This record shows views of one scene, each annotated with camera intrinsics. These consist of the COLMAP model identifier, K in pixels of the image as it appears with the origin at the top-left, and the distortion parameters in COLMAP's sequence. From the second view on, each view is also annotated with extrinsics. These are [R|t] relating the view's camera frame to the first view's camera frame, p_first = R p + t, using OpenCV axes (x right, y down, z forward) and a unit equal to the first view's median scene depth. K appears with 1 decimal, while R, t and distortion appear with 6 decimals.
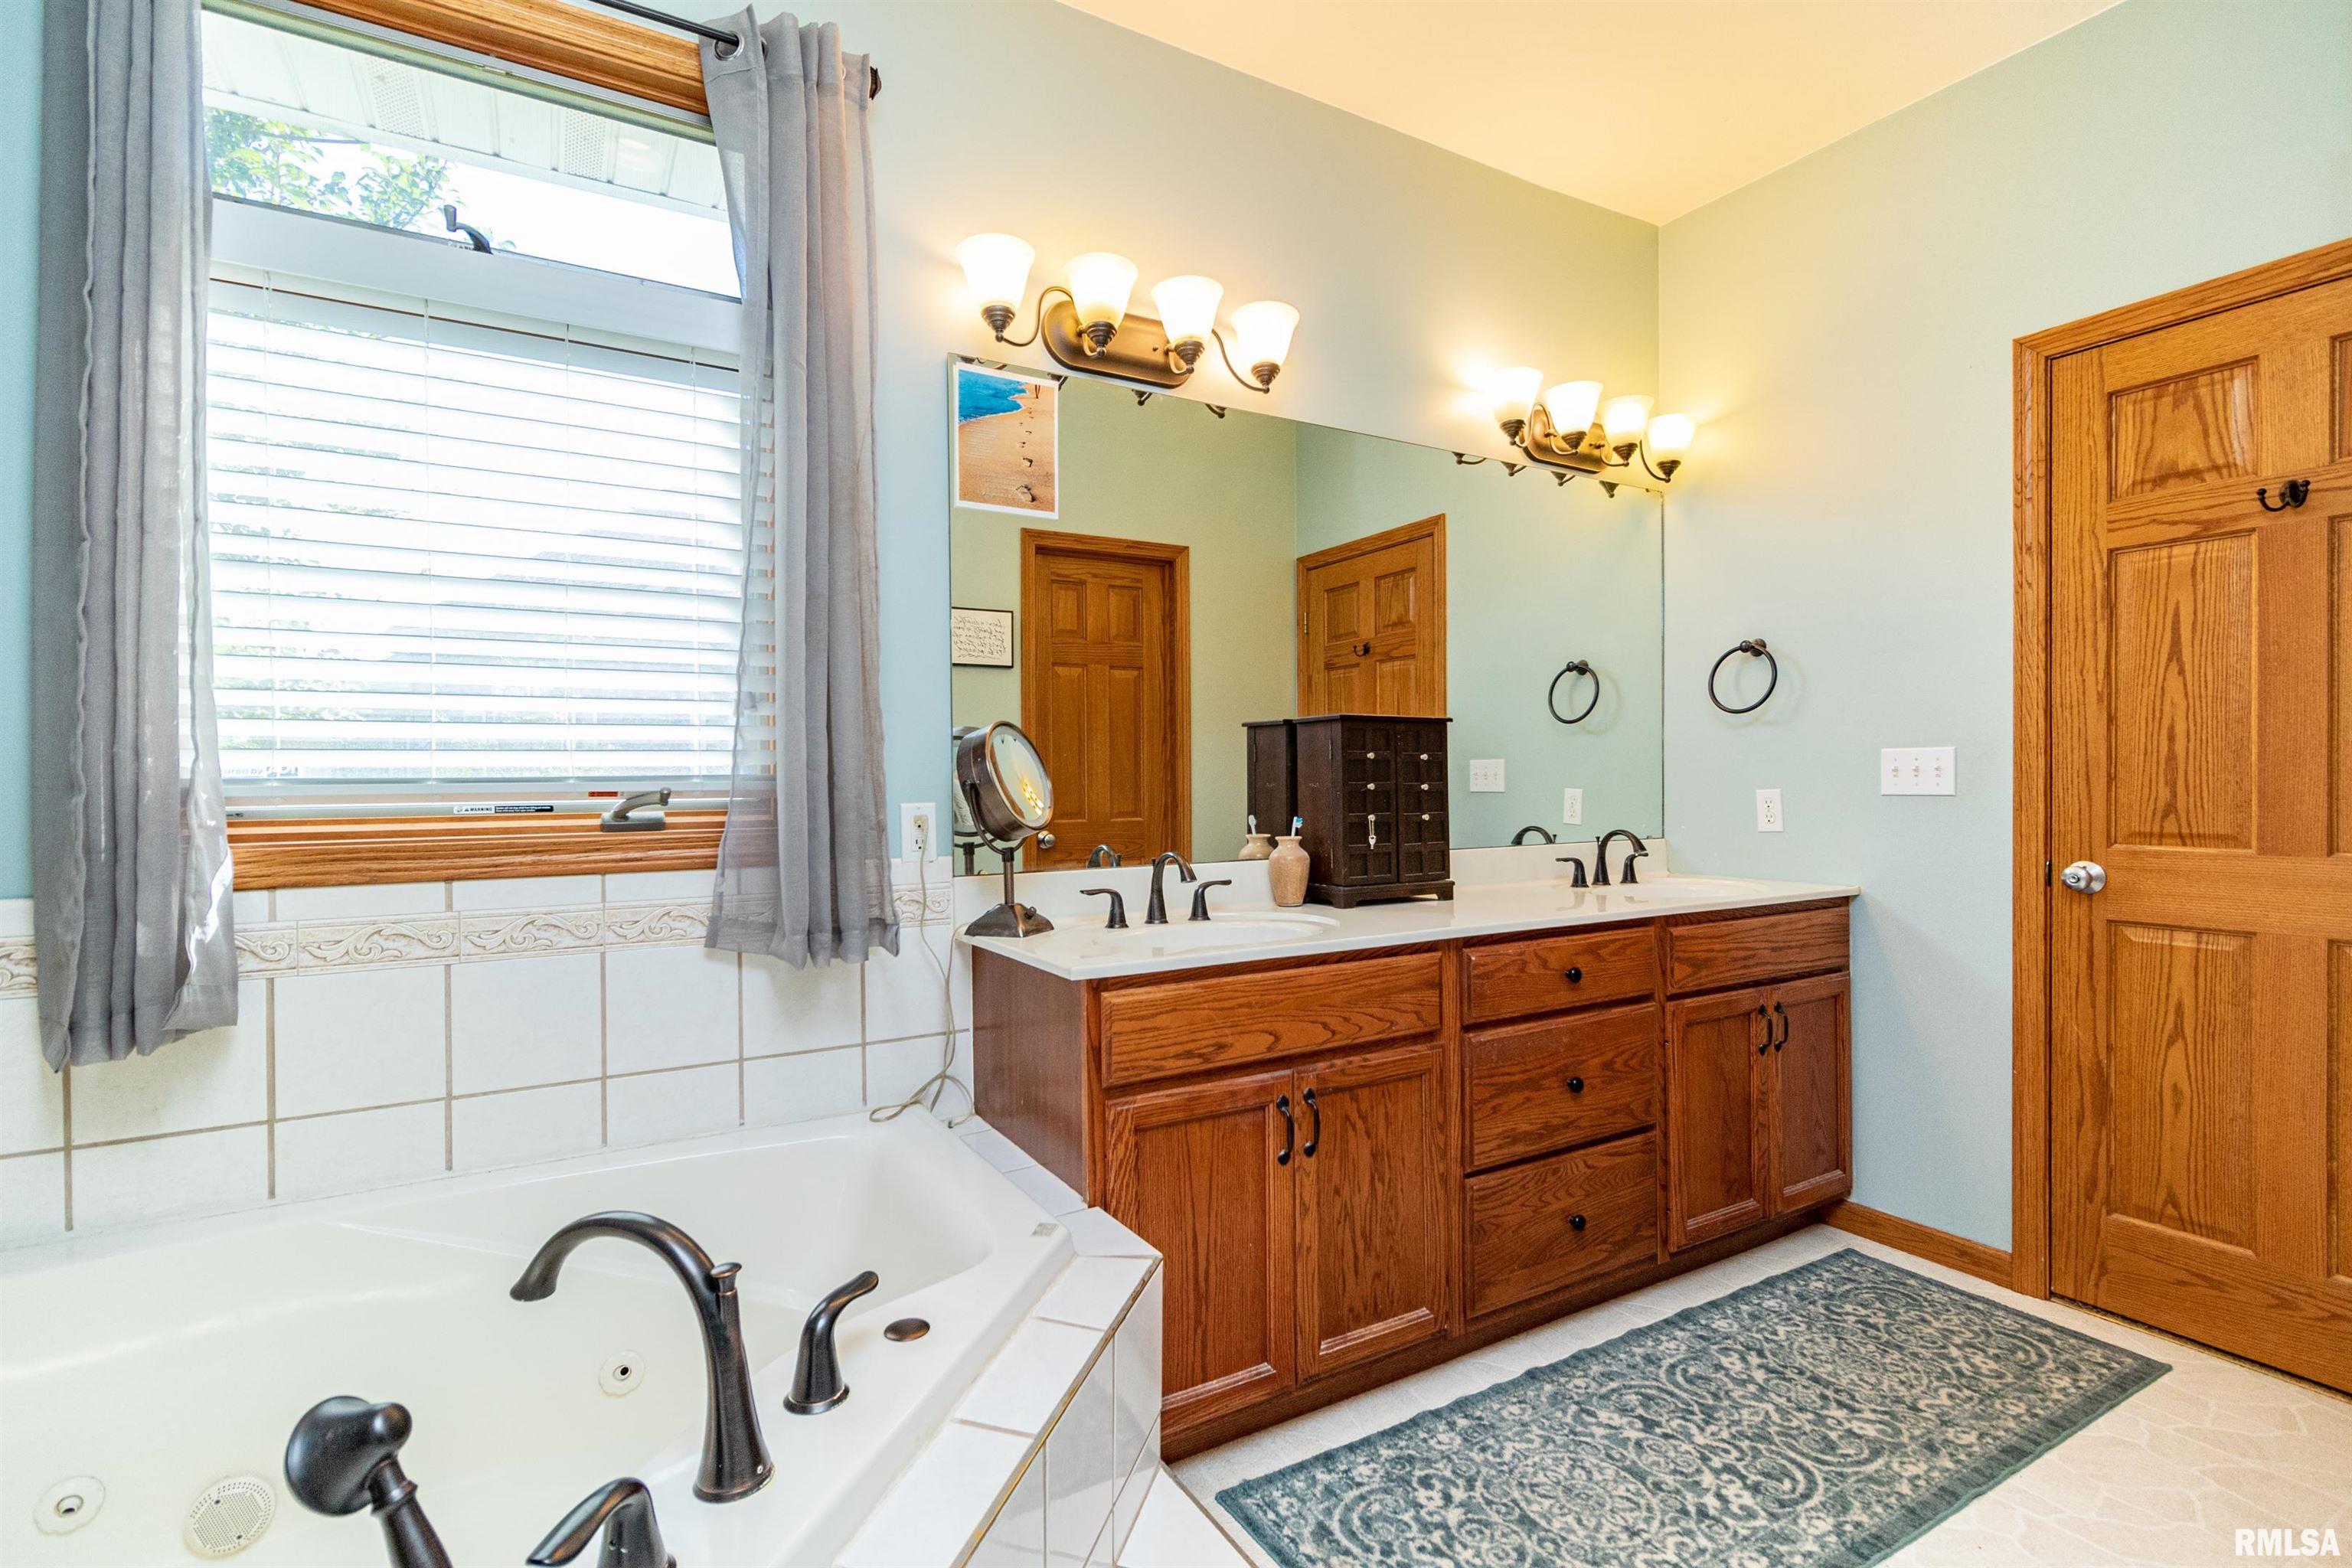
lens RADIAL K [[1085.7, 0, 1176.3], [0, 1085.7, 786.5], [0, 0, 1]] dist [0.001077, 0.000698]
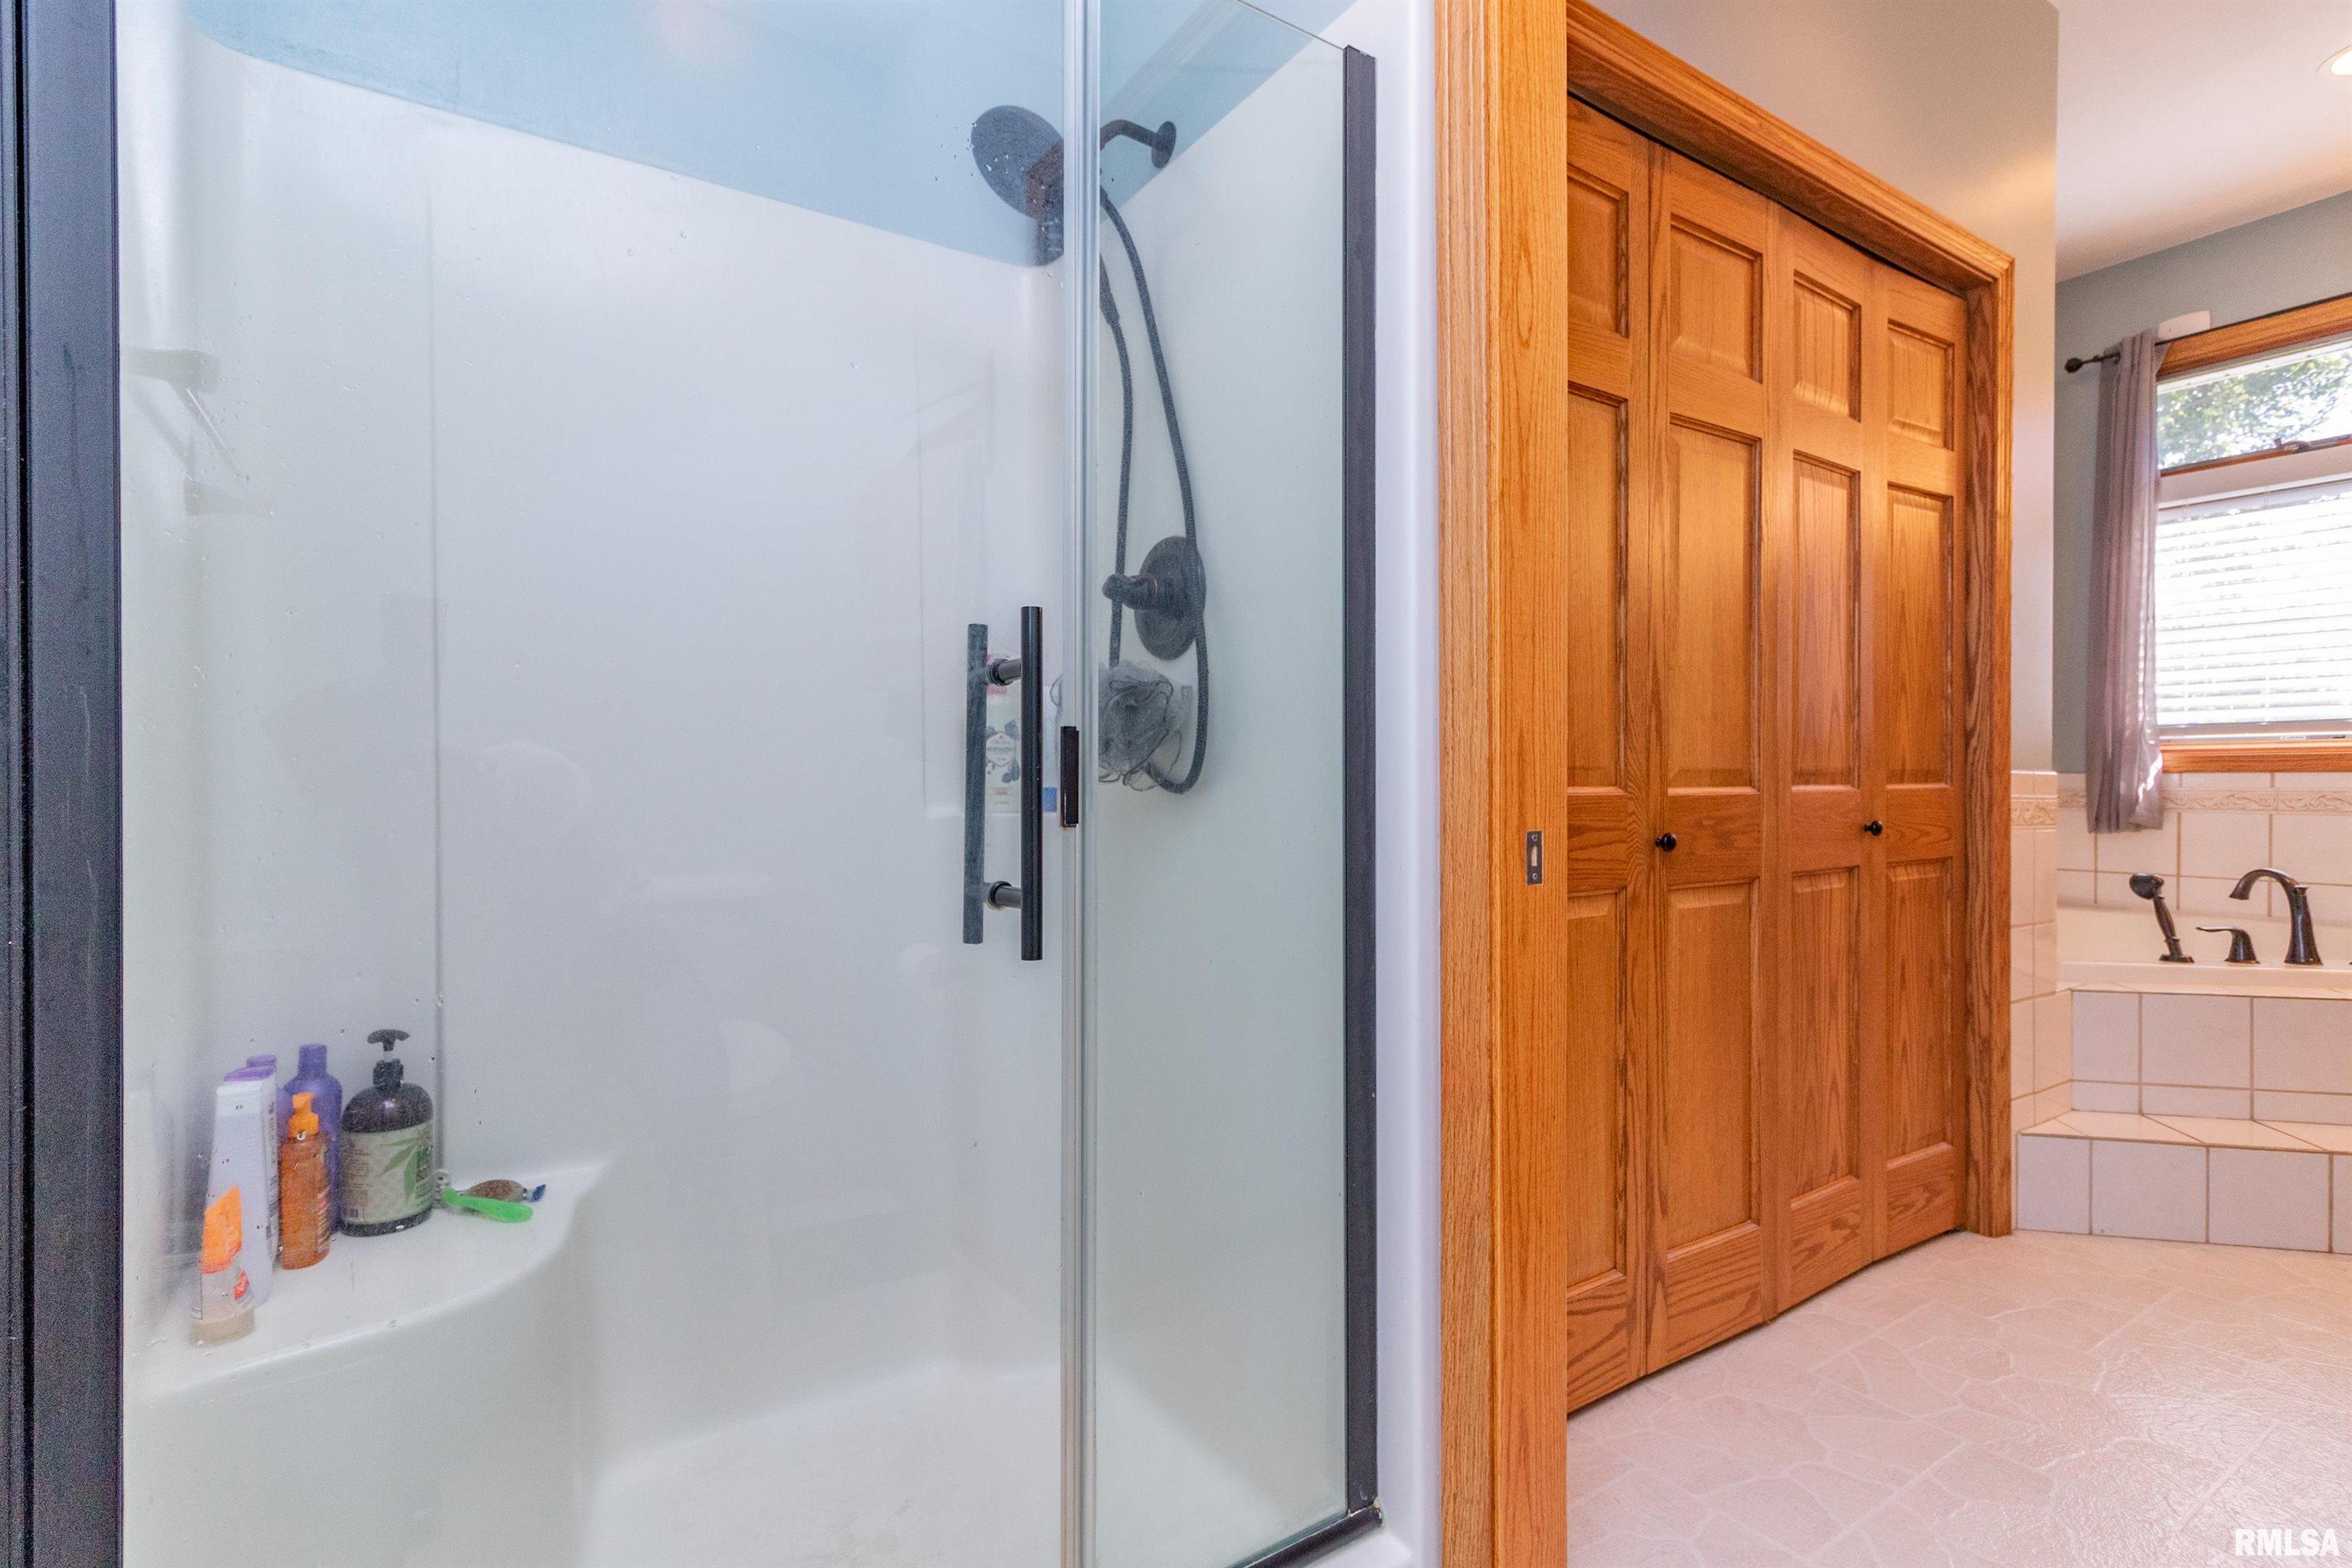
lens RADIAL K [[1085.7, 0, 1173.1], [0, 1085.7, 783.7], [0, 0, 1]] dist [0.001077, 0.000698]
pose [[0.044334, 0.009310, -0.998973, 1.386228], [0.003311, 0.999950, 0.009466, 0.092765], [0.999011, -0.003728, 0.044301, -1.238545]]
